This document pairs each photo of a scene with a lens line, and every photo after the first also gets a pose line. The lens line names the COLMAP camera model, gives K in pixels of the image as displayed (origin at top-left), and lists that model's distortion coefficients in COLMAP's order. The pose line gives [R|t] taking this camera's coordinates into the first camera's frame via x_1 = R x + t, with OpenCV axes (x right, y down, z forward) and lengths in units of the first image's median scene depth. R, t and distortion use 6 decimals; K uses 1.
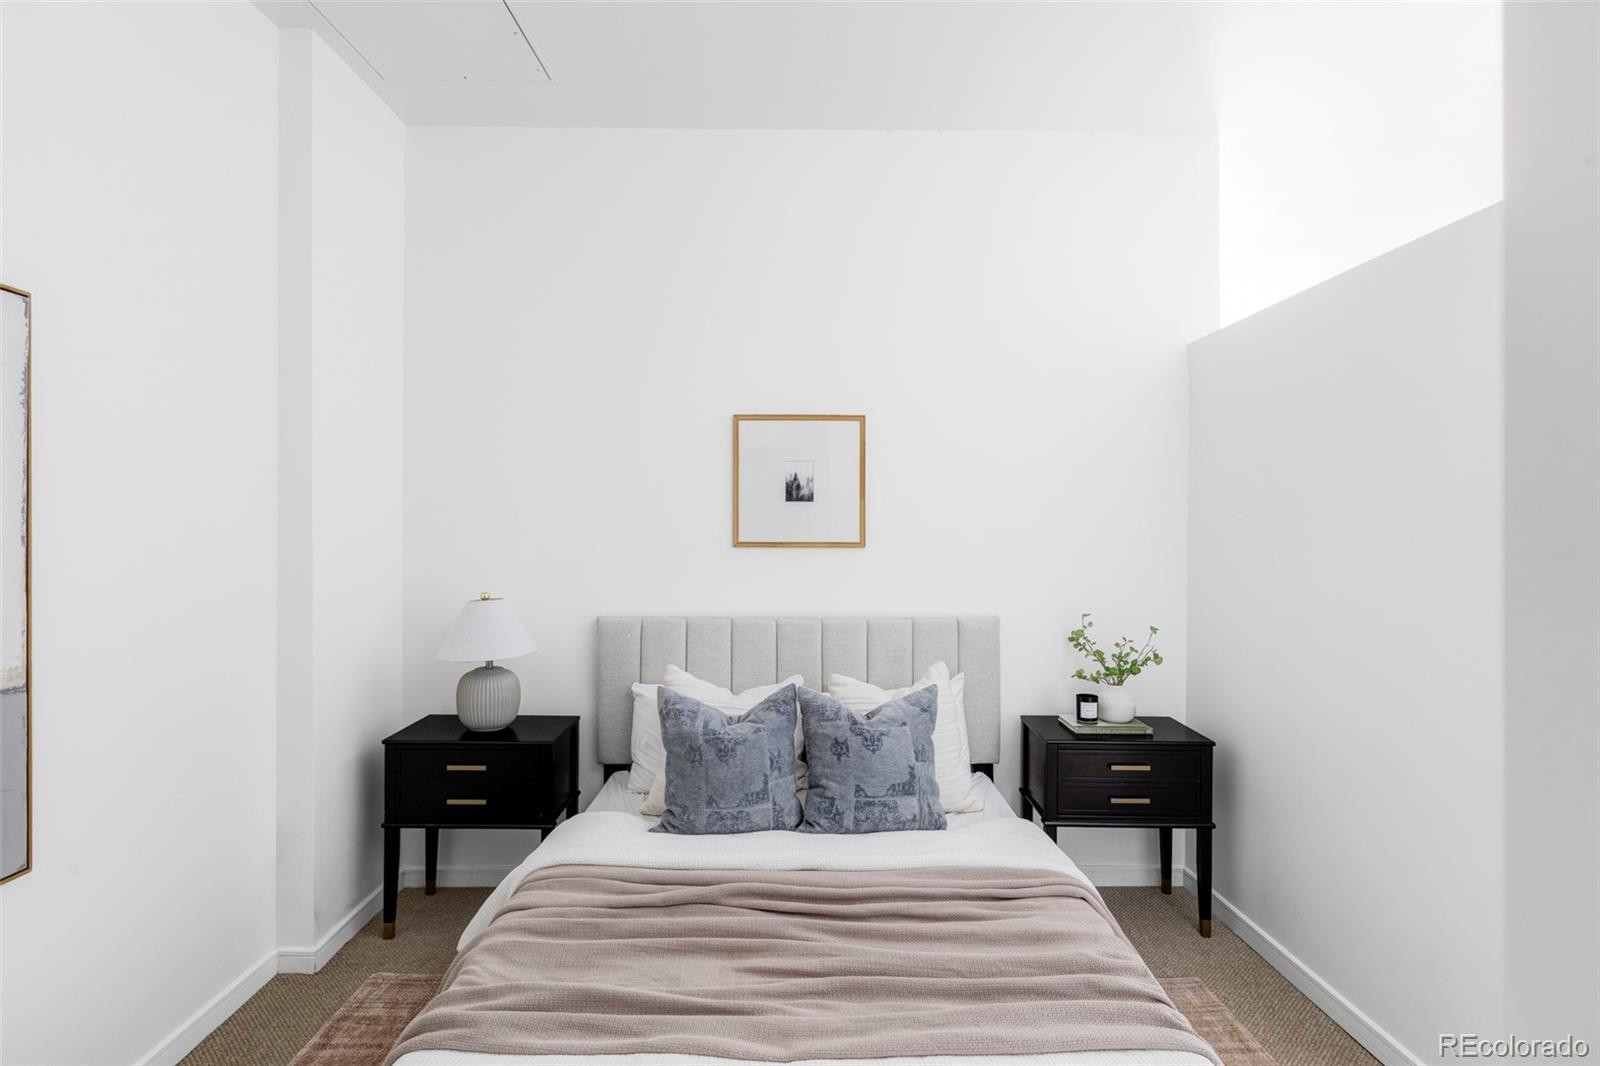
lens RADIAL K [[846.6, 0, 855.7], [0, 846.6, 525.2], [0, 0, 1]] dist [0.004944, -0.000457]
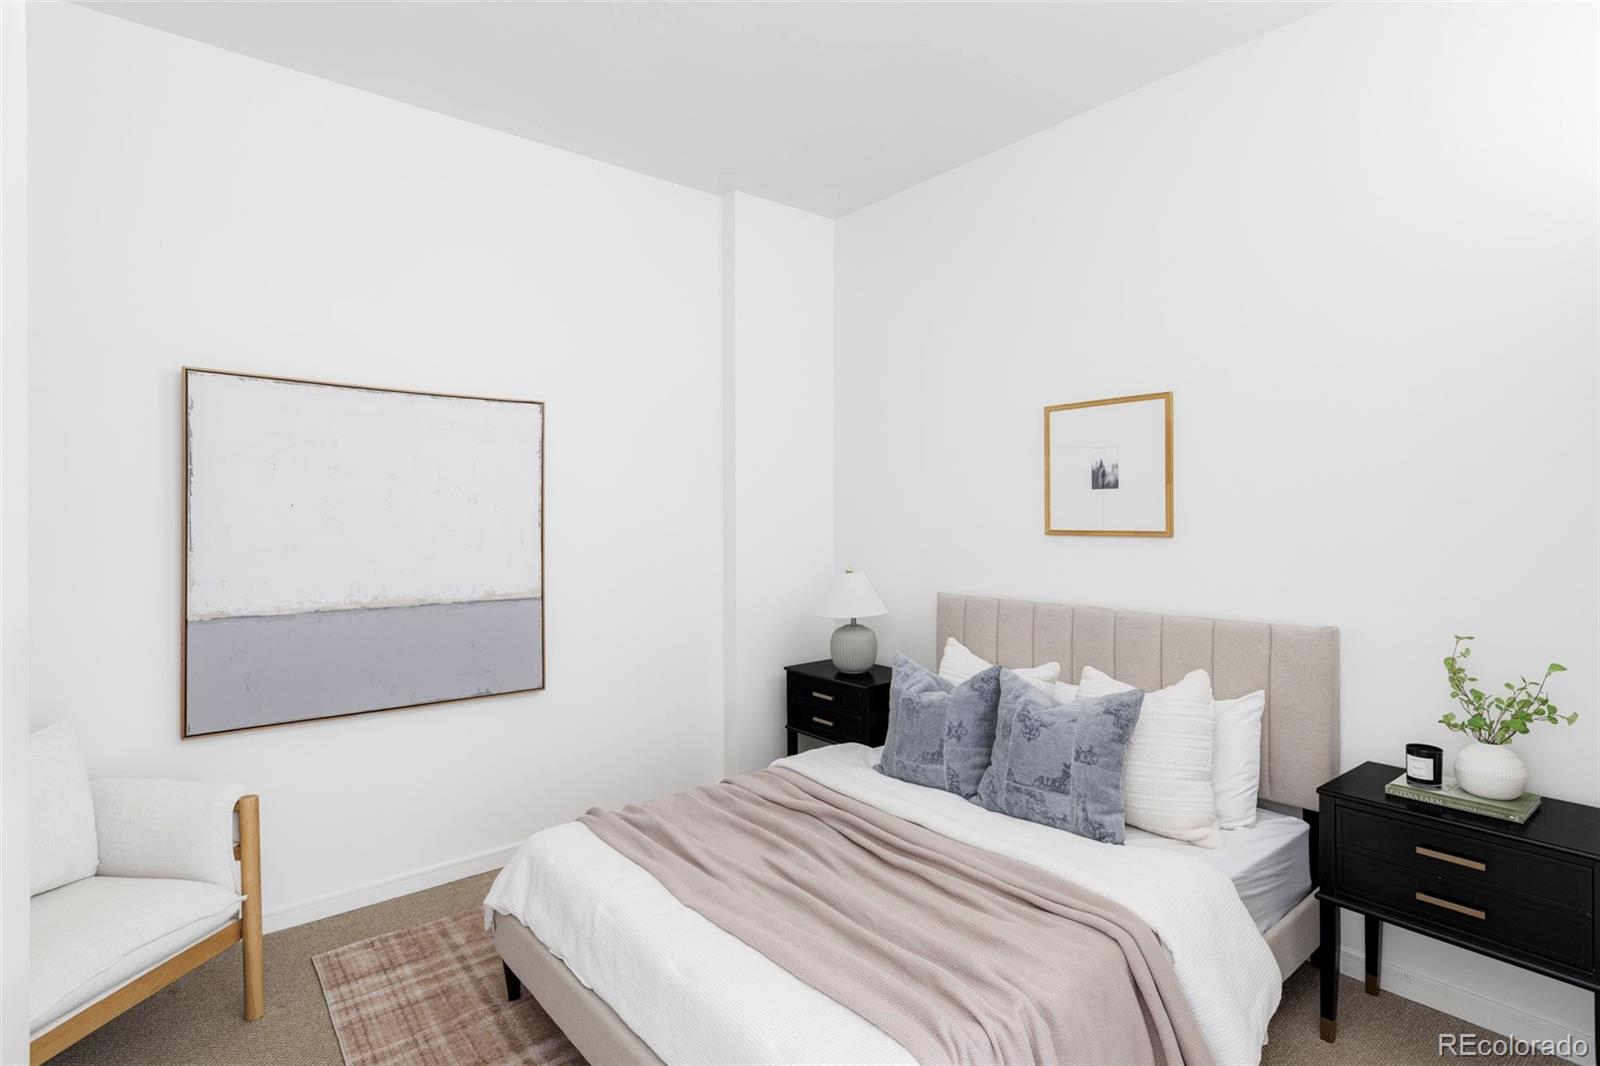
lens RADIAL K [[822.0, 0, 790.1], [0, 822.0, 516.5], [0, 0, 1]] dist [-0.000326, 0.001155]
pose [[0.609760, -0.005782, -0.792565, 0.617861], [0.007385, 0.999971, -0.001613, 0.003361], [0.792552, -0.004869, 0.609785, 0.187197]]
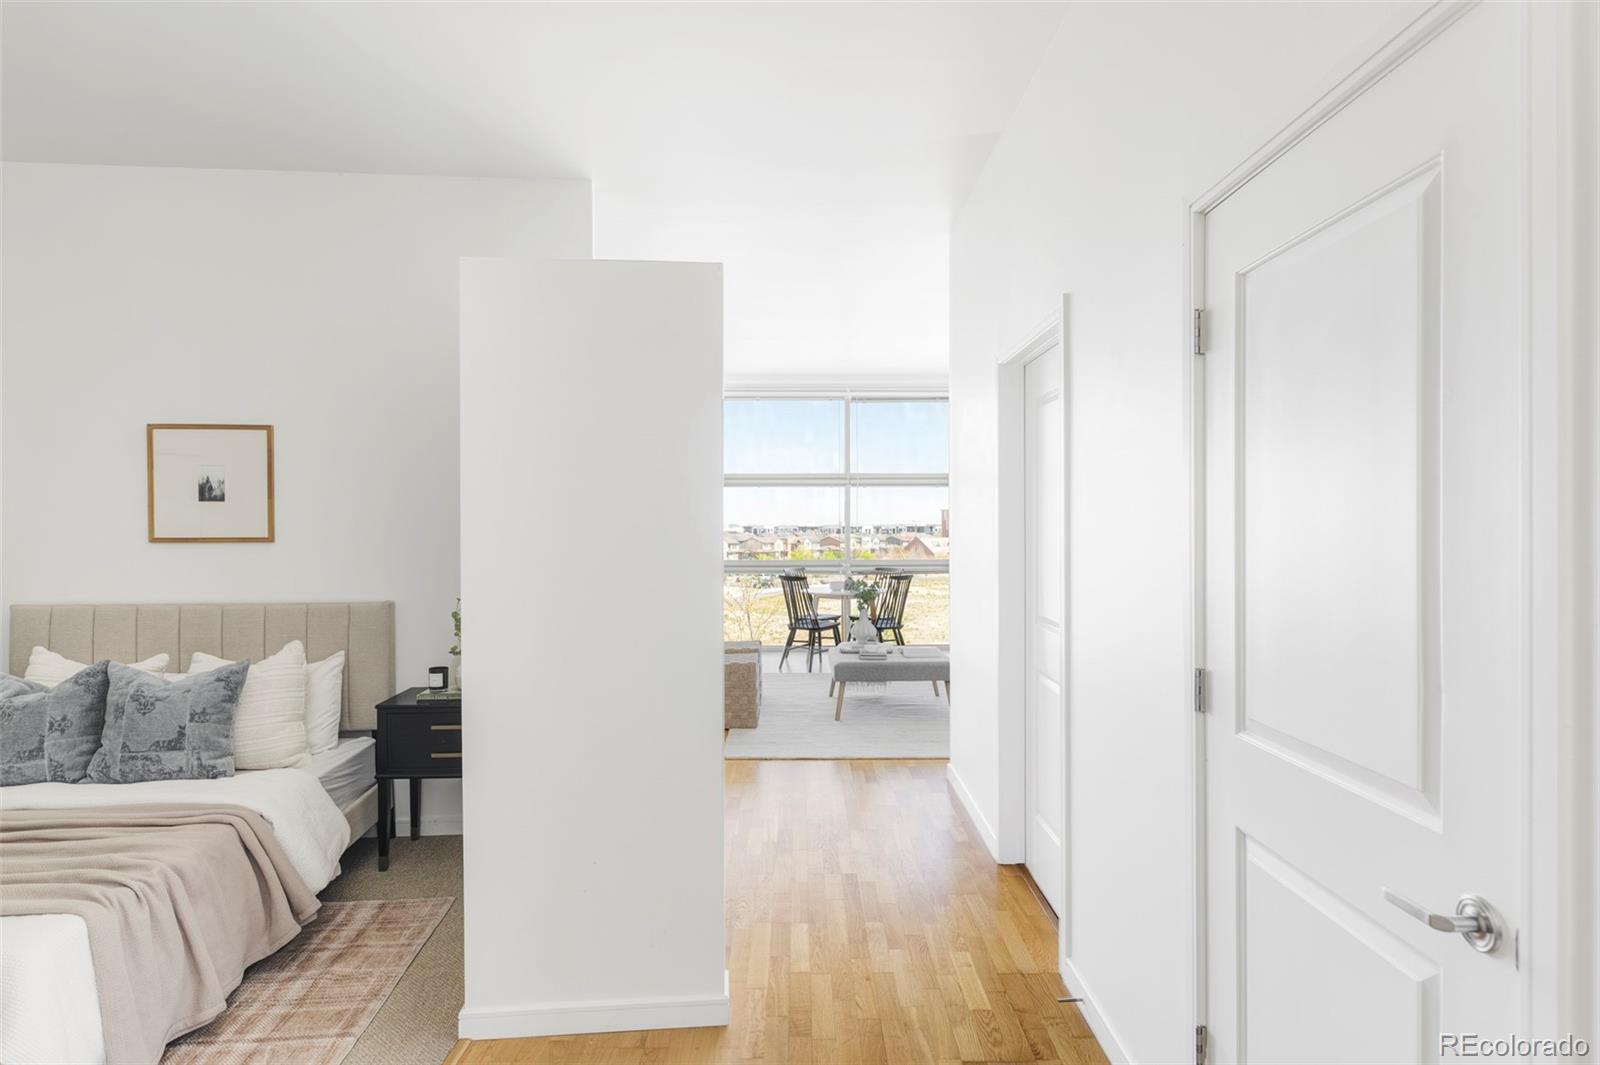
lens RADIAL K [[846.6, 0, 790.0], [0, 846.6, 532.6], [0, 0, 1]] dist [0.004944, -0.000457]
pose [[0.997986, -0.006063, 0.063137, 0.844990], [0.005220, 0.999895, 0.013512, 0.002789], [-0.063213, -0.013155, 0.997913, -0.233982]]
